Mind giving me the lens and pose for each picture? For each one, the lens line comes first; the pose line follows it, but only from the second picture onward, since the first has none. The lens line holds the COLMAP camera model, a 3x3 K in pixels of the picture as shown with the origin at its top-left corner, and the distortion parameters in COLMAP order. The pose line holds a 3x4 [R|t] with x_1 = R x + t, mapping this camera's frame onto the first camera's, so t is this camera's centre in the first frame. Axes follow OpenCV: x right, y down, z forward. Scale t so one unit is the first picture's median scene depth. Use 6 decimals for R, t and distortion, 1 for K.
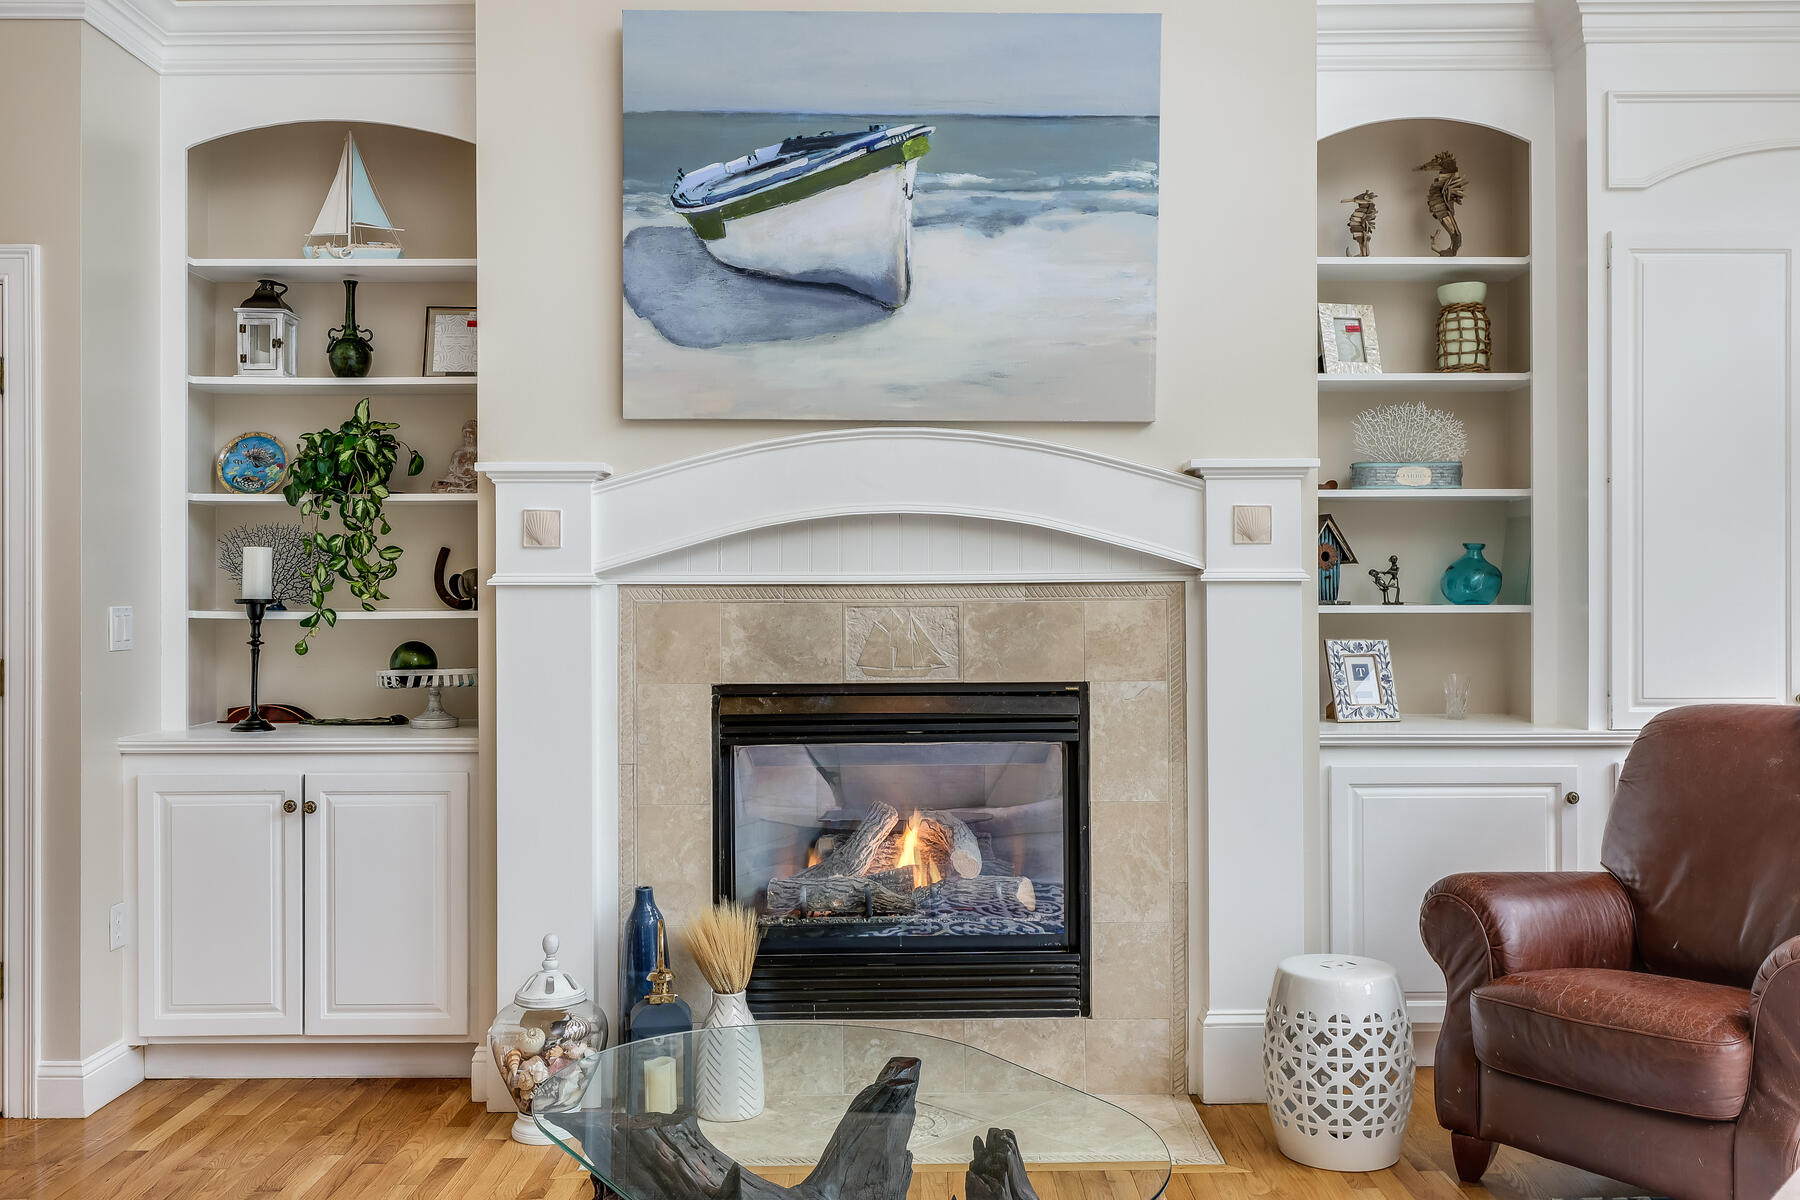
lens RADIAL K [[1597.3, 0, 937.0], [0, 1597.3, 585.7], [0, 0, 1]] dist [0.009858, -0.004961]
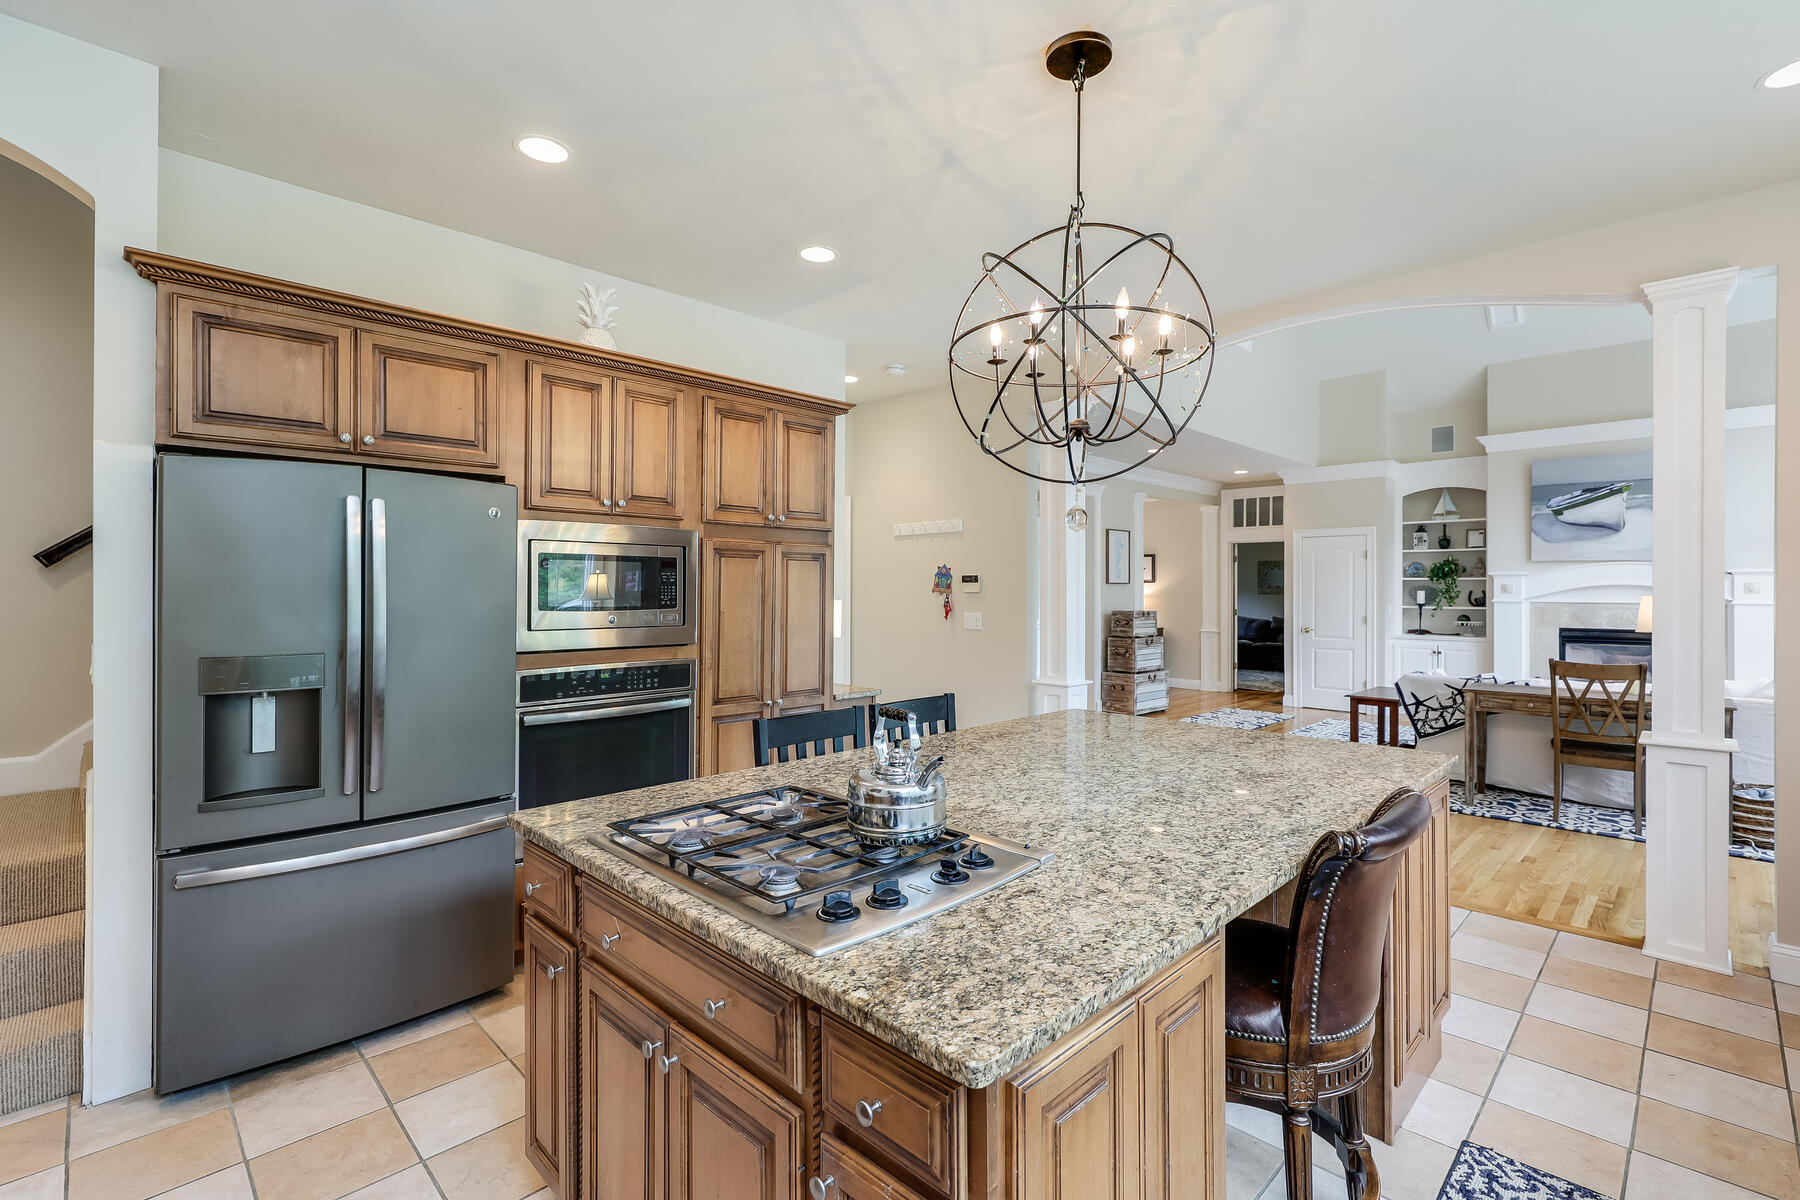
lens RADIAL K [[809.1, 0, 918.9], [0, 809.1, 584.9], [0, 0, 1]] dist [-0.000405, 0.000838]
pose [[0.696709, 0.002684, -0.717349, 0.192132], [-0.003466, 0.999994, 0.000376, -0.038964], [0.717346, 0.002224, 0.696714, -1.529151]]
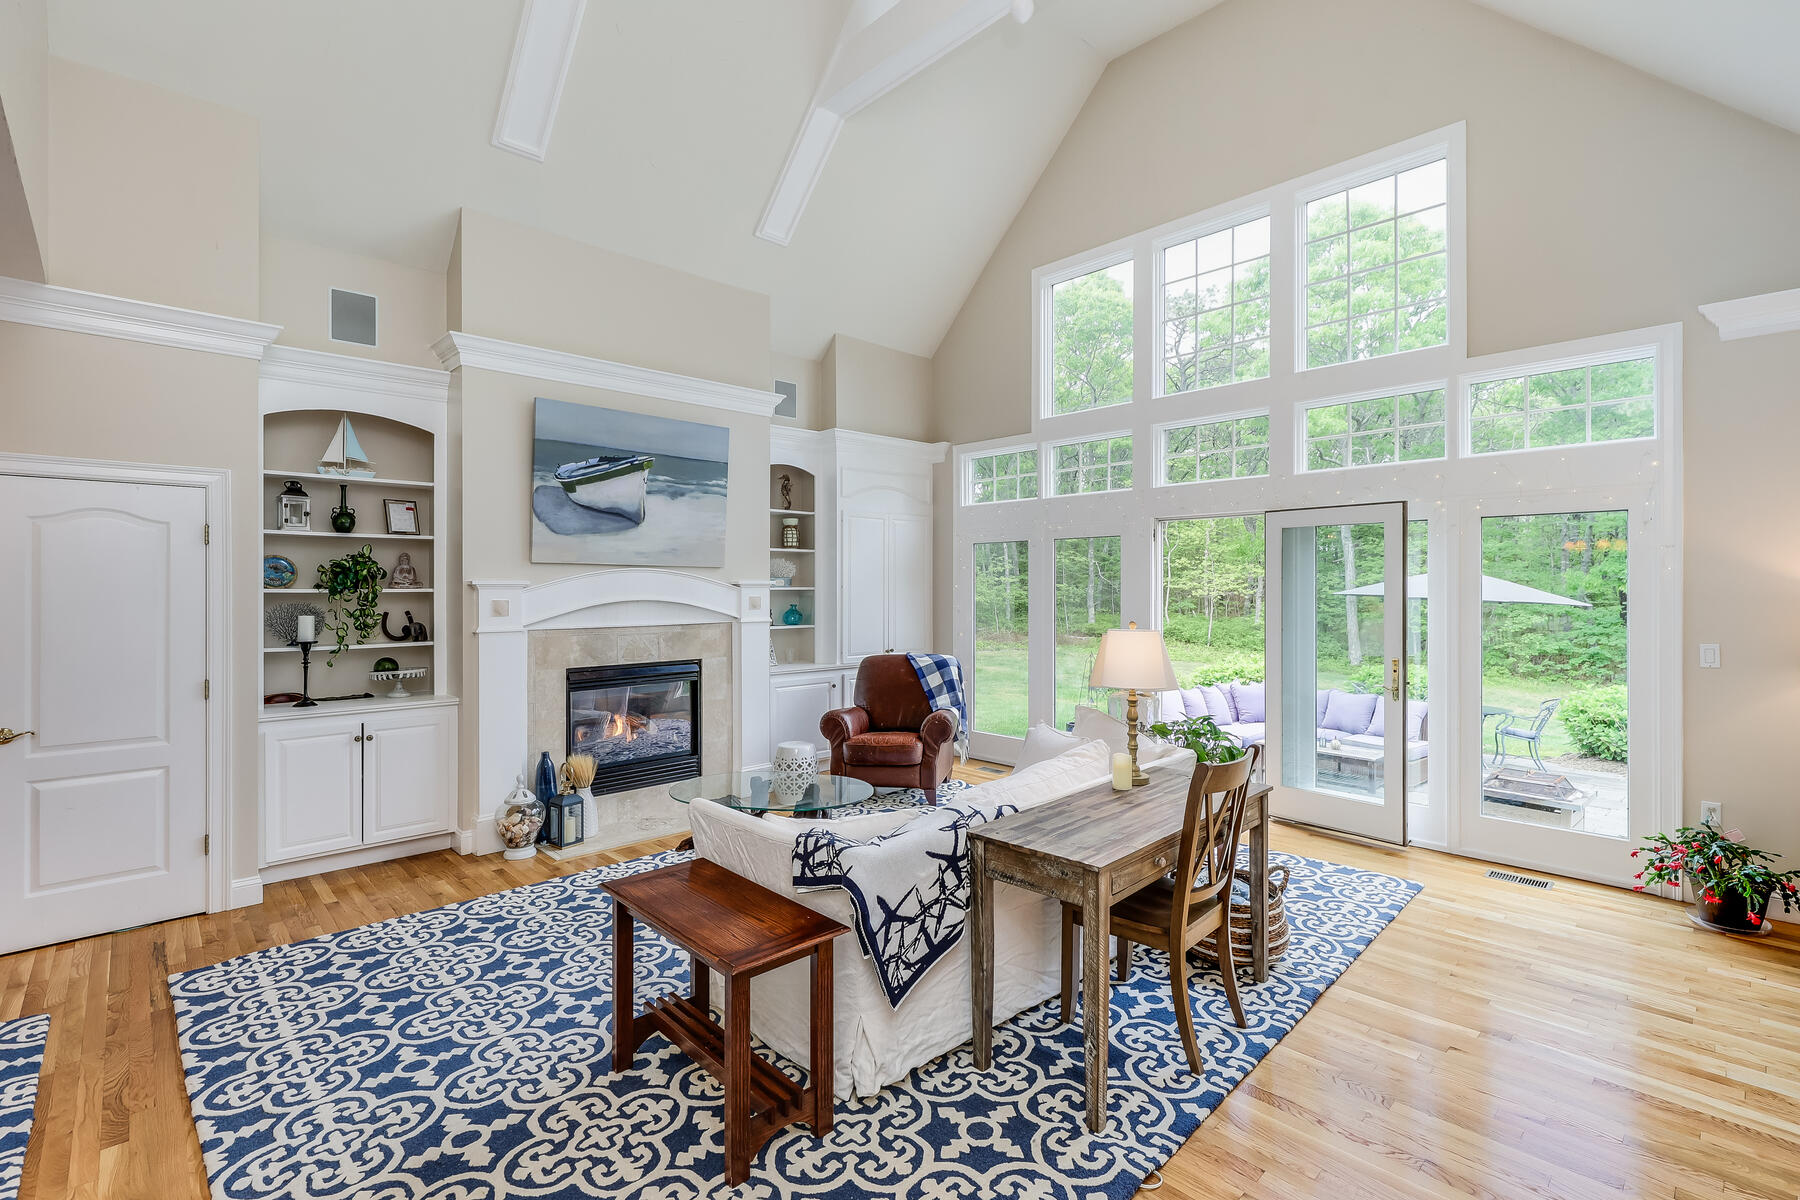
lens RADIAL K [[809.1, 0, 921.0], [0, 809.1, 585.1], [0, 0, 1]] dist [-0.000405, 0.000838]
pose [[0.724610, 0.004005, 0.689147, -0.613083], [-0.003014, 0.999992, -0.002642, -0.067700], [-0.689152, -0.000163, 0.724617, -0.306675]]
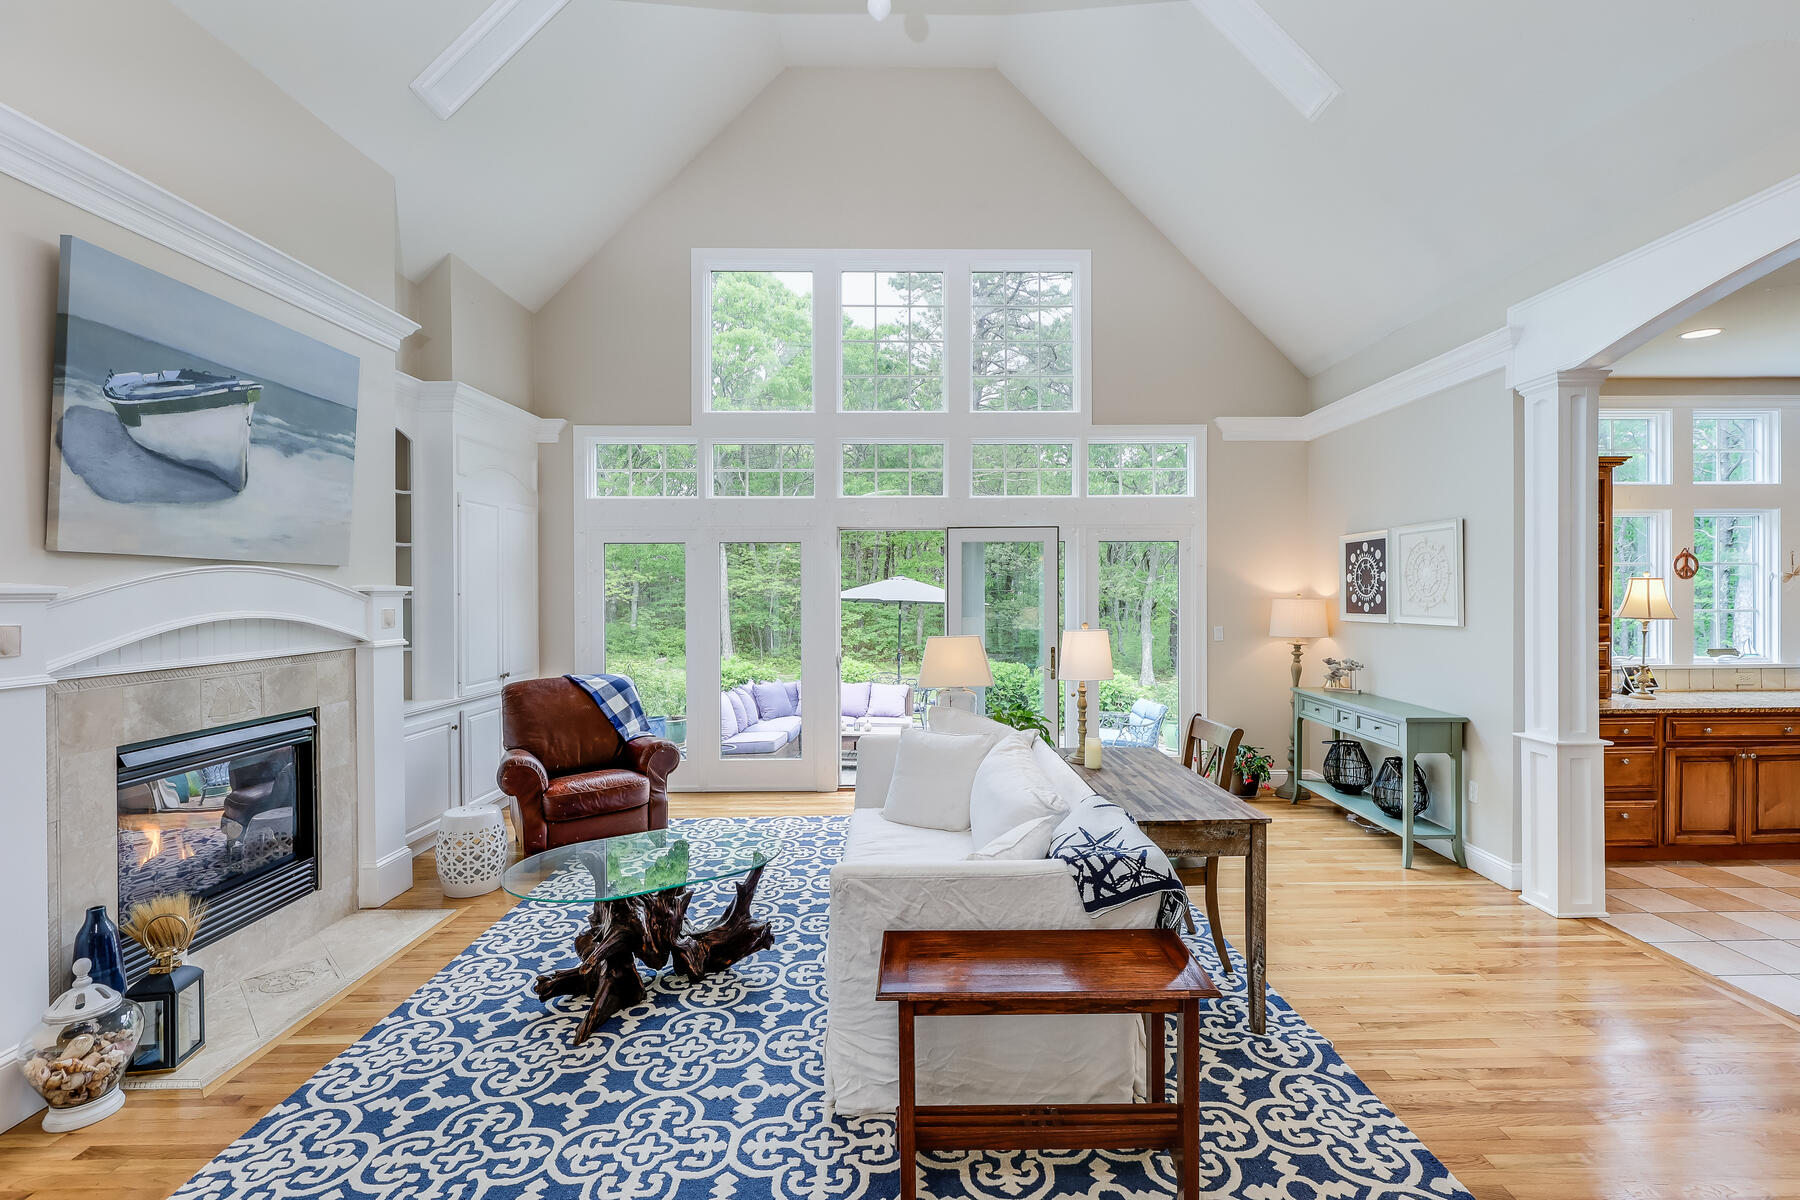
lens RADIAL K [[809.1, 0, 922.5], [0, 809.1, 592.7], [0, 0, 1]] dist [-0.000405, 0.000838]
pose [[0.003069, -0.000046, 0.999995, -0.831556], [0.002045, 0.999998, 0.000040, -0.069087], [-0.999993, 0.002045, 0.003069, 0.305469]]
